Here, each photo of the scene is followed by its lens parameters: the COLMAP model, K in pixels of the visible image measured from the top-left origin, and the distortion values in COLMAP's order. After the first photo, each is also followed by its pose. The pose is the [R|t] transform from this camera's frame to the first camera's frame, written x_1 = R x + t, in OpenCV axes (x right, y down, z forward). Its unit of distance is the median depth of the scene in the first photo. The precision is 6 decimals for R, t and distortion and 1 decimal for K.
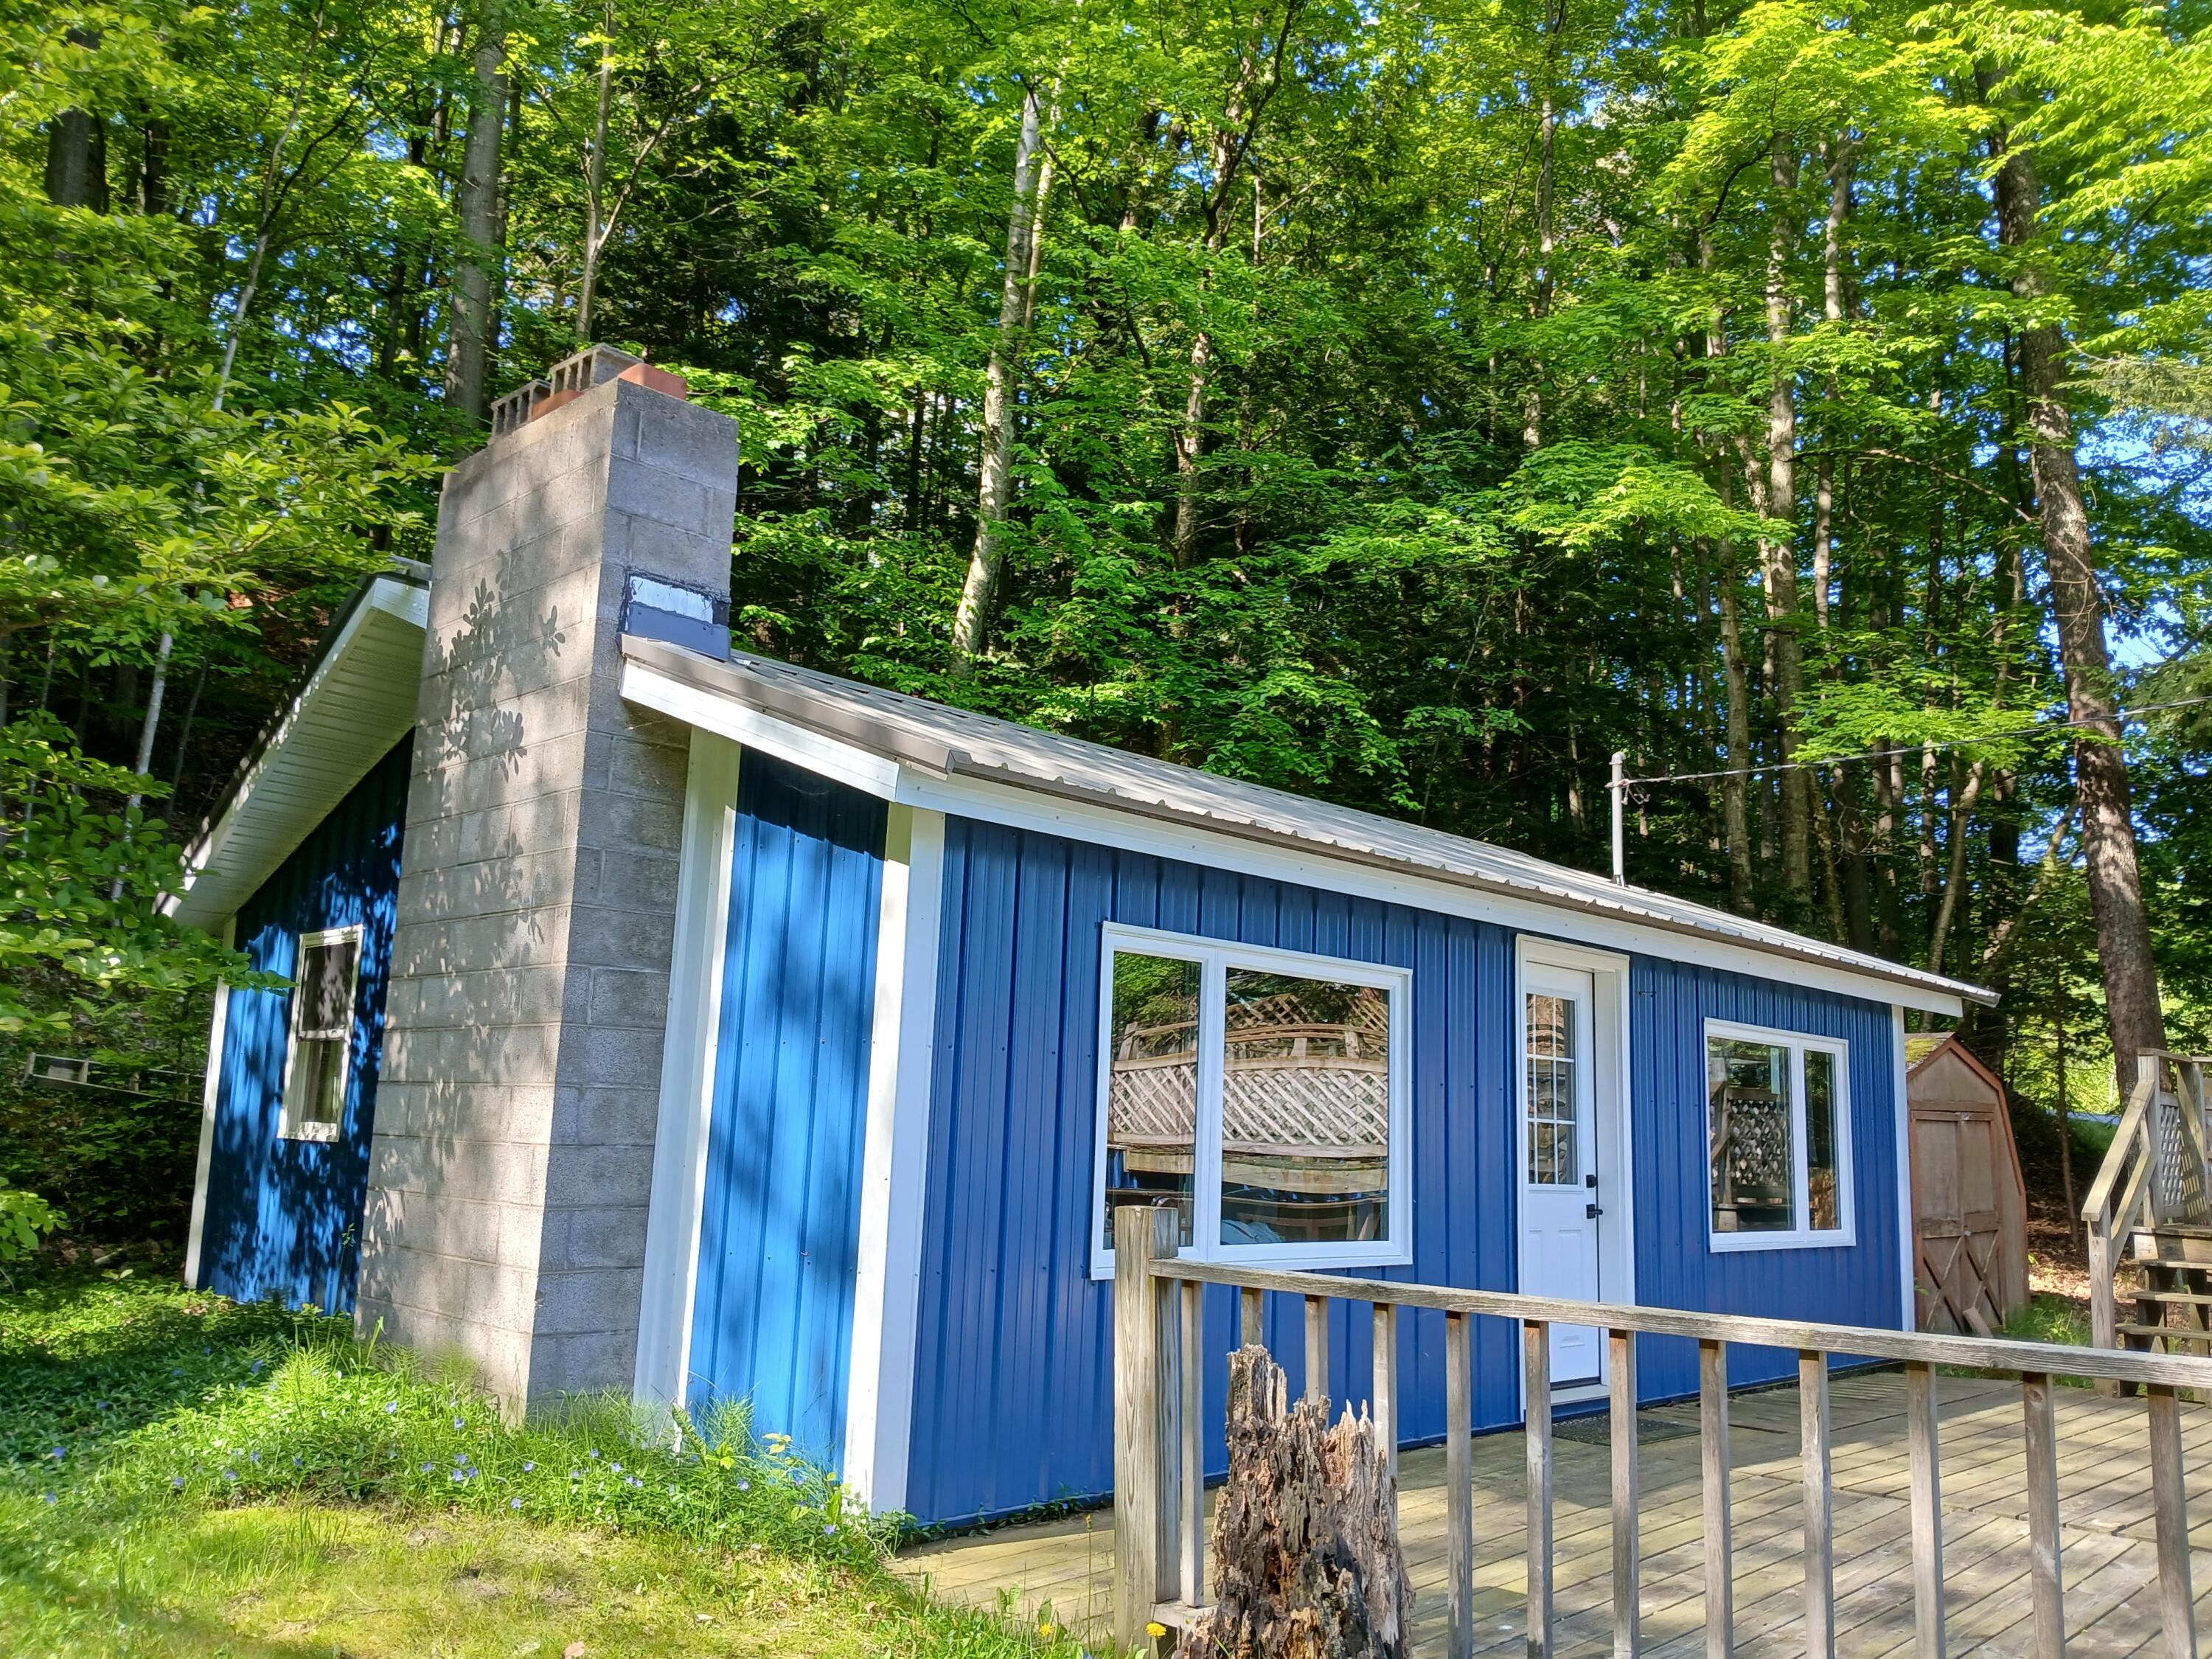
lens RADIAL K [[1697.5, 0, 1061.0], [0, 1697.5, 825.7], [0, 0, 1]] dist [0.059486, -0.147998]
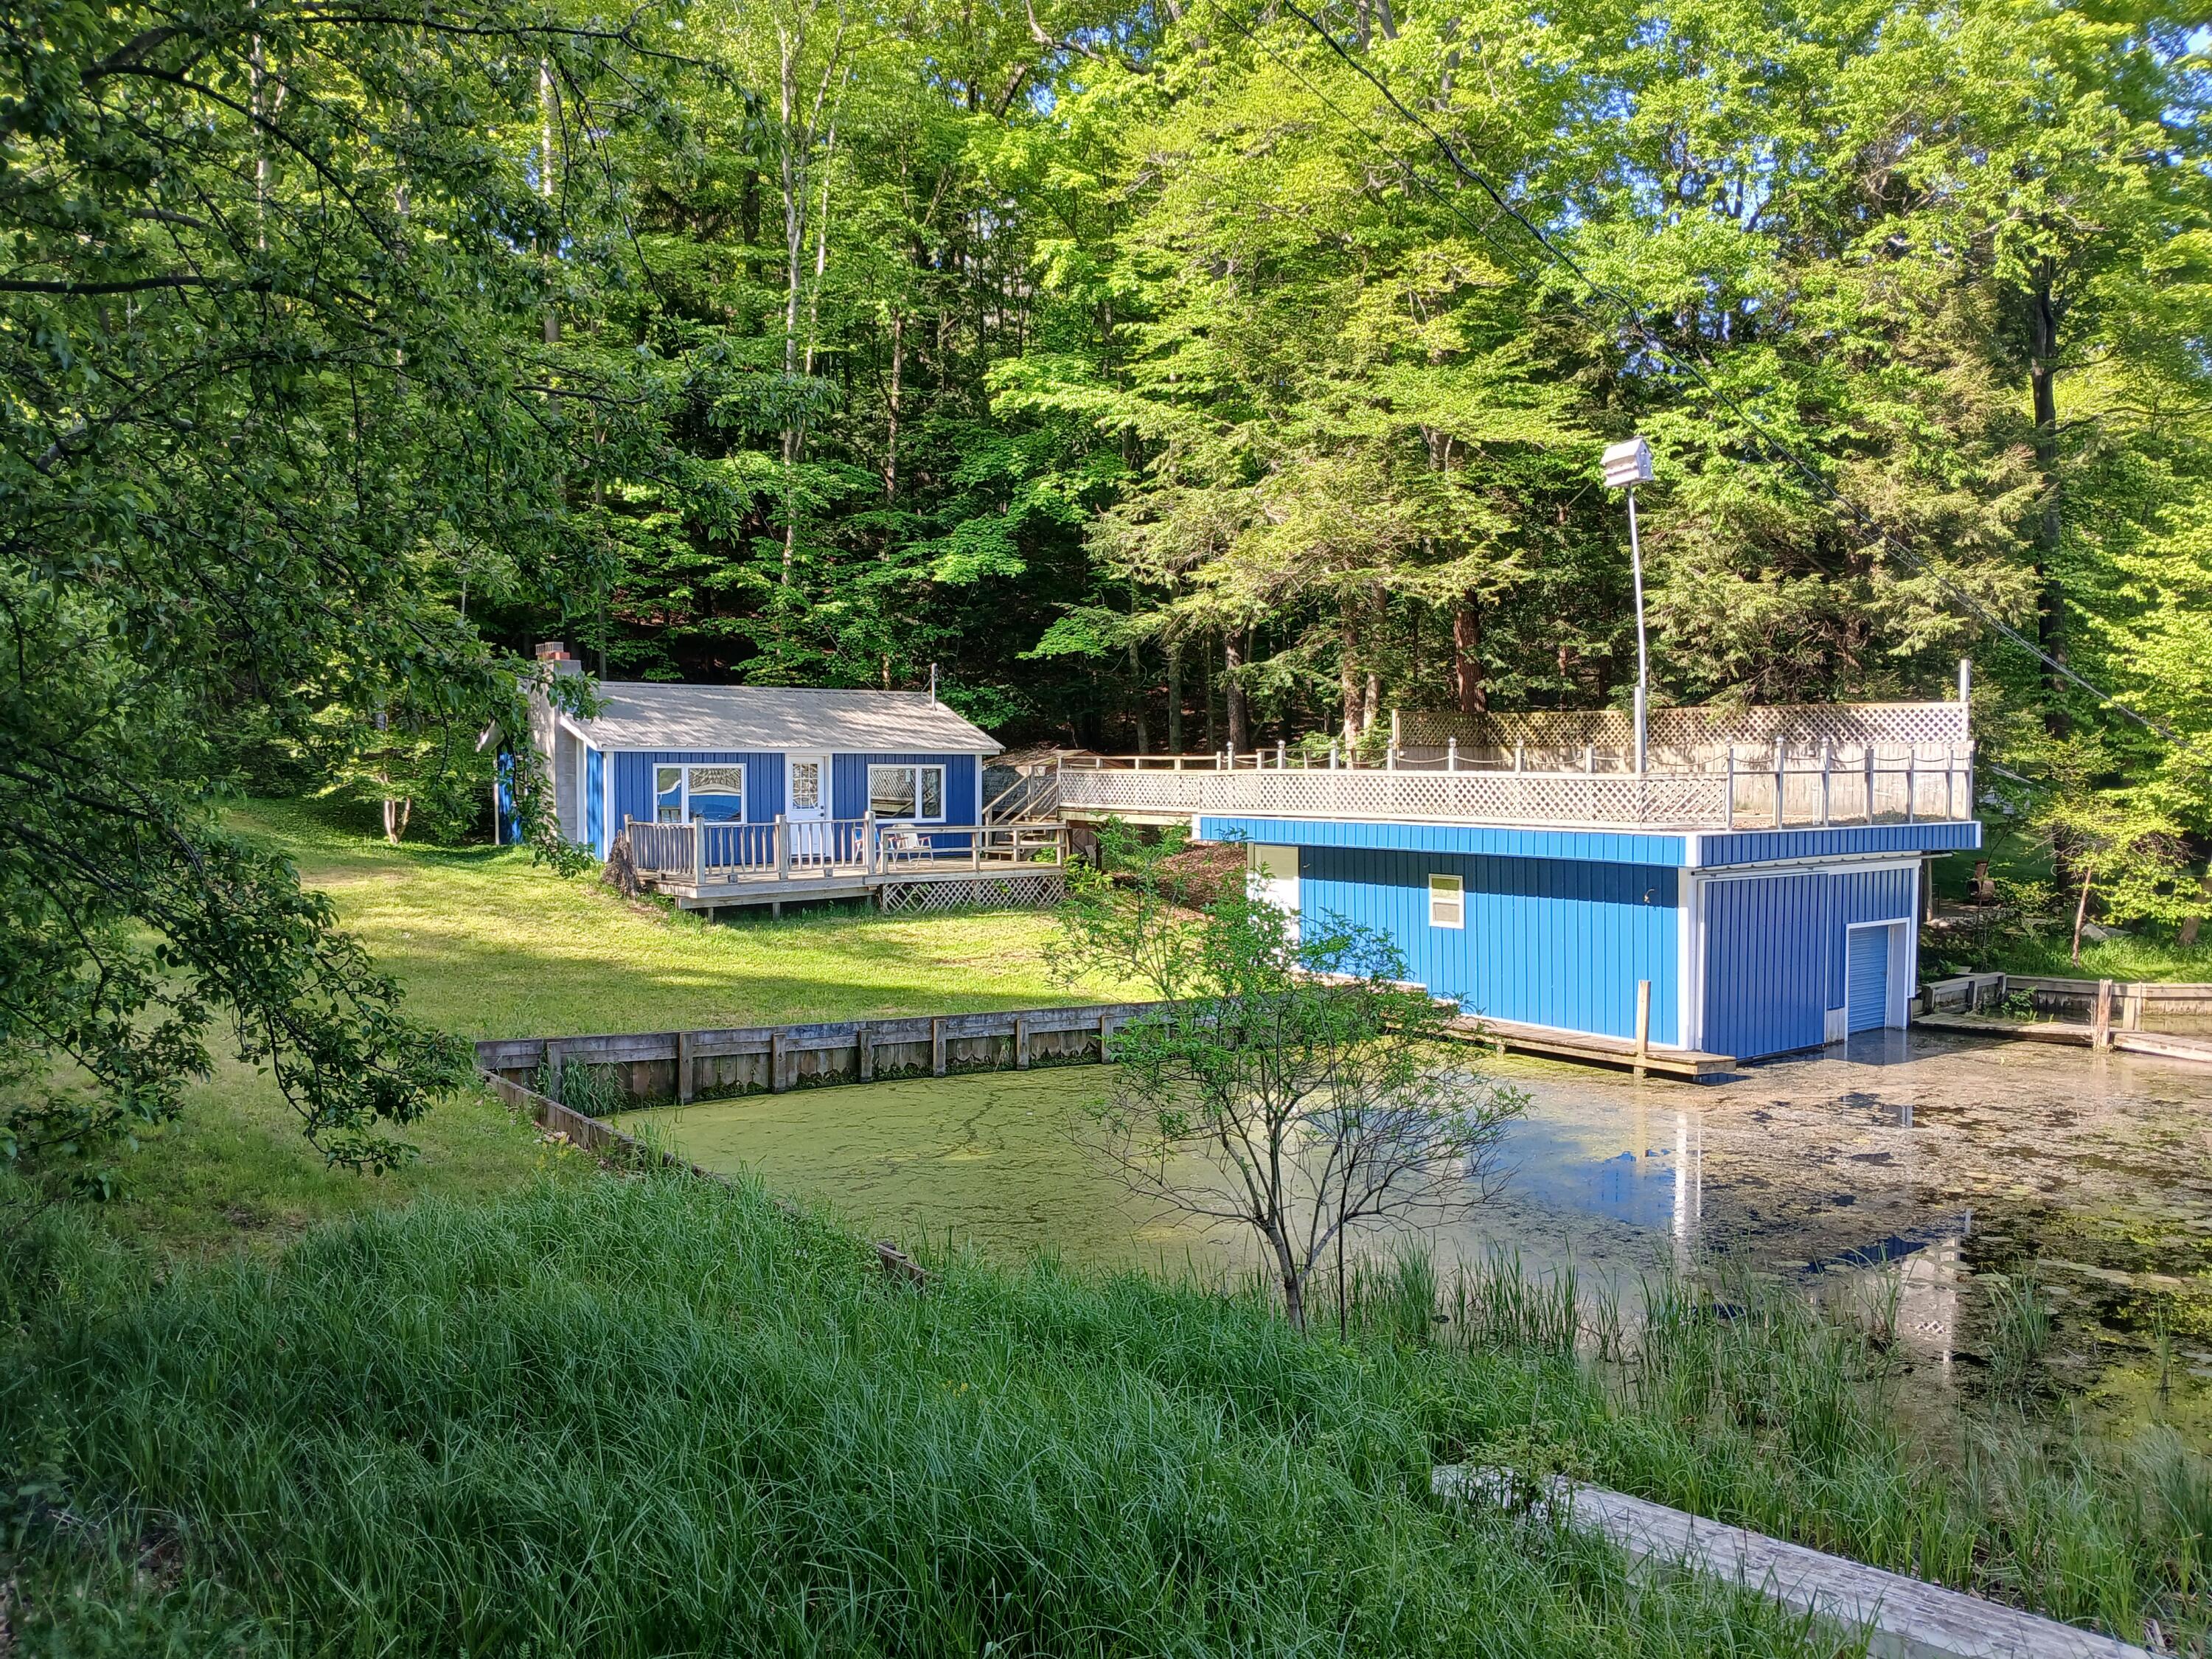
lens RADIAL K [[1663.3, 0, 1106.0], [0, 1663.3, 829.5], [0, 0, 1]] dist [0.112906, -0.236008]
pose [[0.993003, -0.032578, -0.113505, 1.749543], [0.057238, 0.973518, 0.221329, -0.720016], [0.103289, -0.226277, 0.968571, -3.449427]]
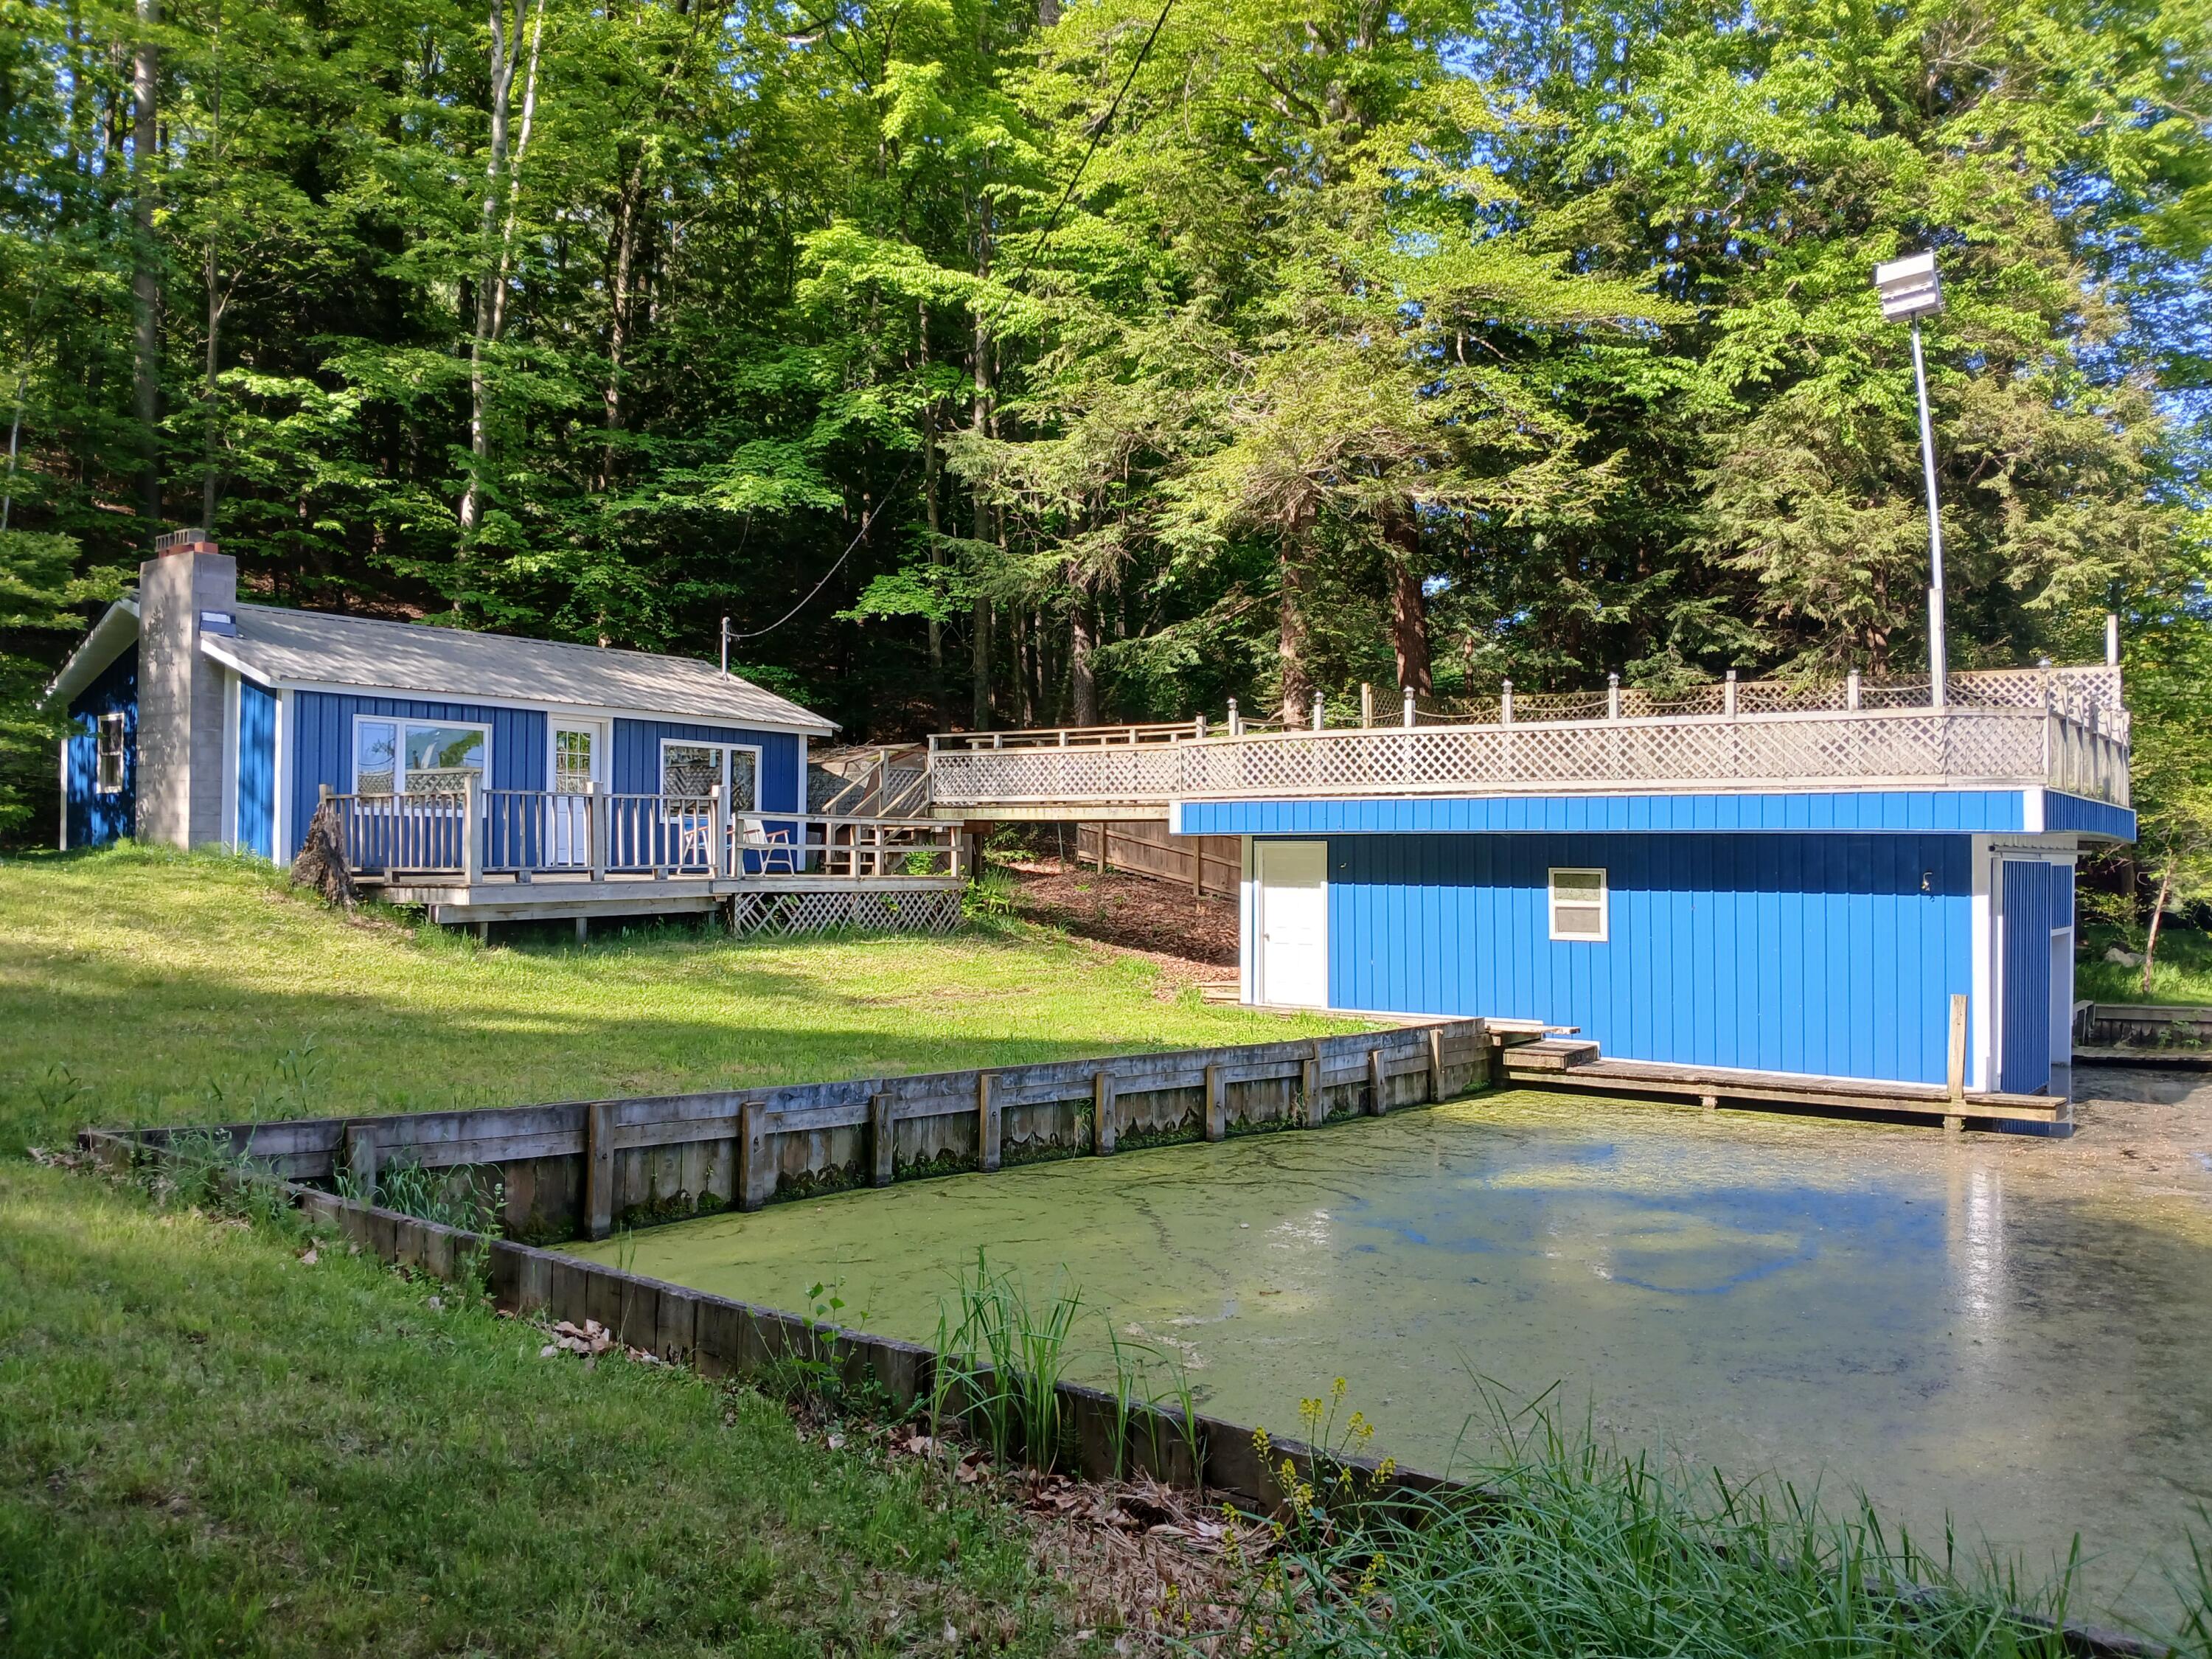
lens RADIAL K [[1663.3, 0, 1106.0], [0, 1663.3, 829.5], [0, 0, 1]] dist [0.112906, -0.236008]
pose [[0.987401, -0.025807, 0.156119, 0.858814], [-0.001449, 0.985095, 0.172005, -0.268027], [-0.158231, -0.170064, 0.972646, -2.267011]]
